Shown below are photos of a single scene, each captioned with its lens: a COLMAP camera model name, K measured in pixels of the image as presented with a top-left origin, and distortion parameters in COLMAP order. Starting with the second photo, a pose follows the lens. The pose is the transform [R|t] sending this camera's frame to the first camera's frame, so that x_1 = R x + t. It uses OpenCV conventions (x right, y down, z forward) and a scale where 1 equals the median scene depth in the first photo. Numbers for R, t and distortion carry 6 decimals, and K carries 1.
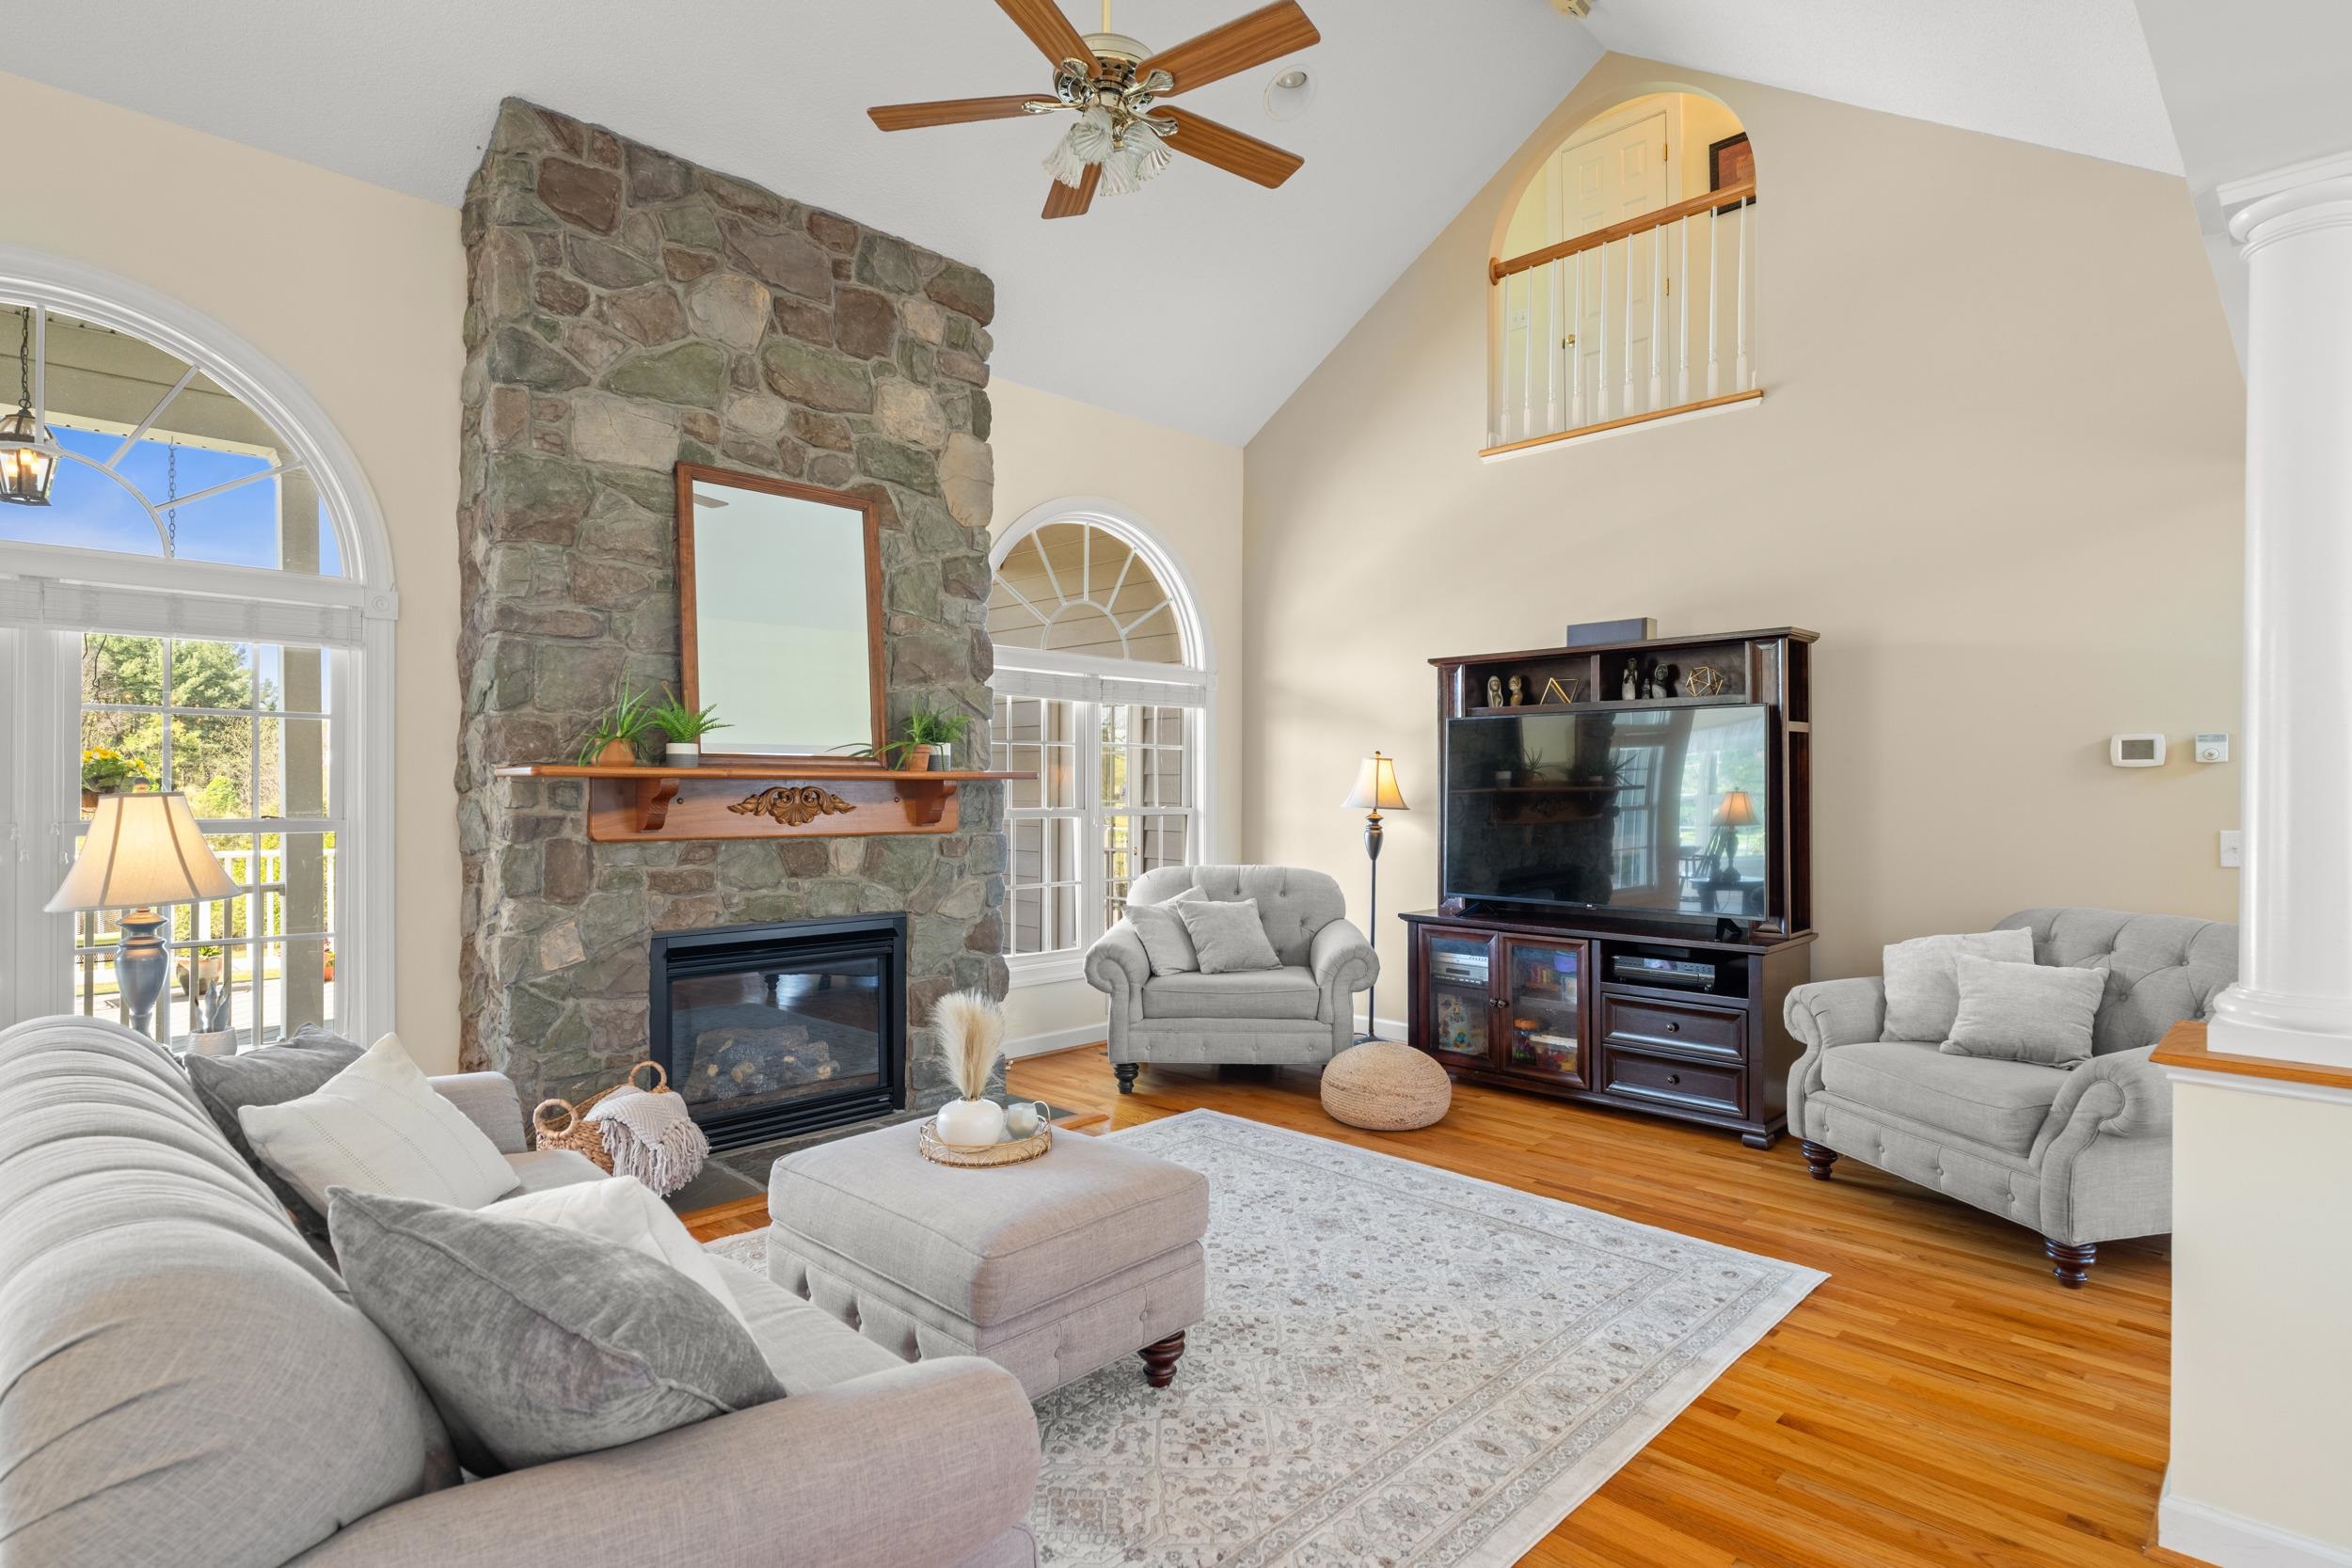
lens RADIAL K [[1215.0, 0, 1212.5], [0, 1215.0, 776.3], [0, 0, 1]] dist [-0.002810, 0.000628]
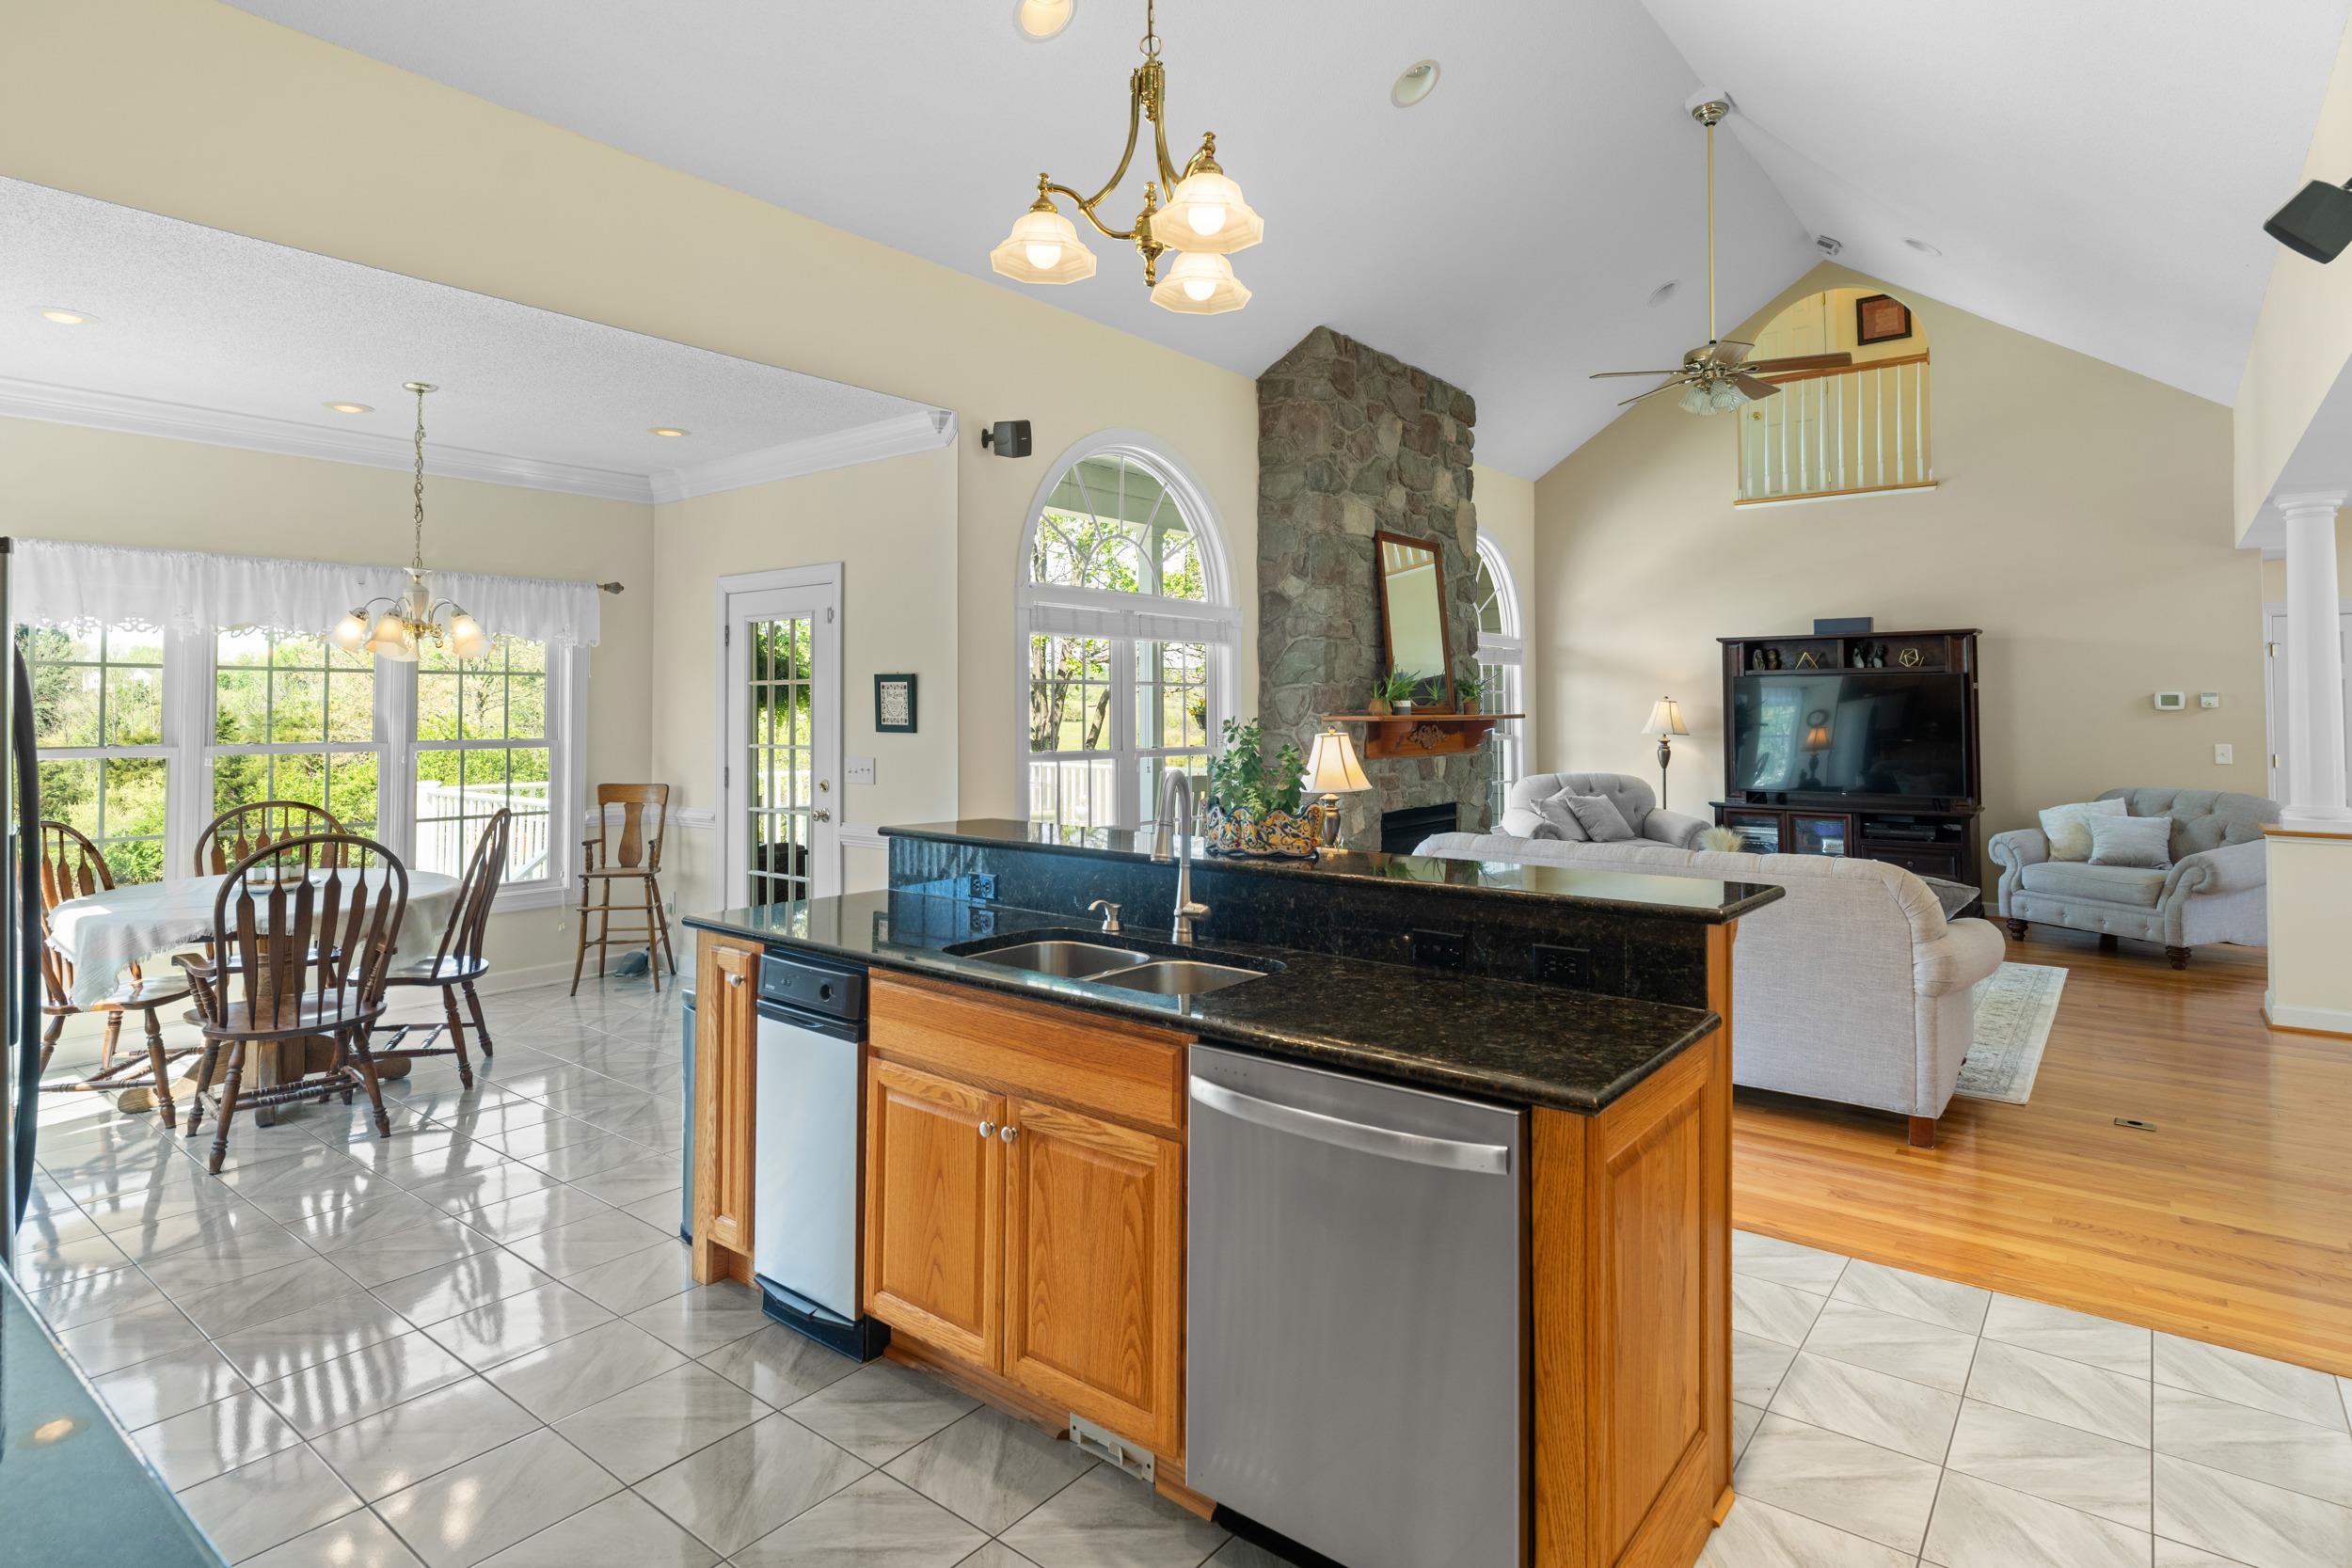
lens RADIAL K [[1215.0, 0, 1245.1], [0, 1215.0, 668.5], [0, 0, 1]] dist [-0.002810, 0.000628]
pose [[0.992498, -0.000840, 0.122259, -0.816047], [0.003907, 0.999684, -0.024848, -0.028805], [-0.122199, 0.025139, 0.992187, -0.623980]]
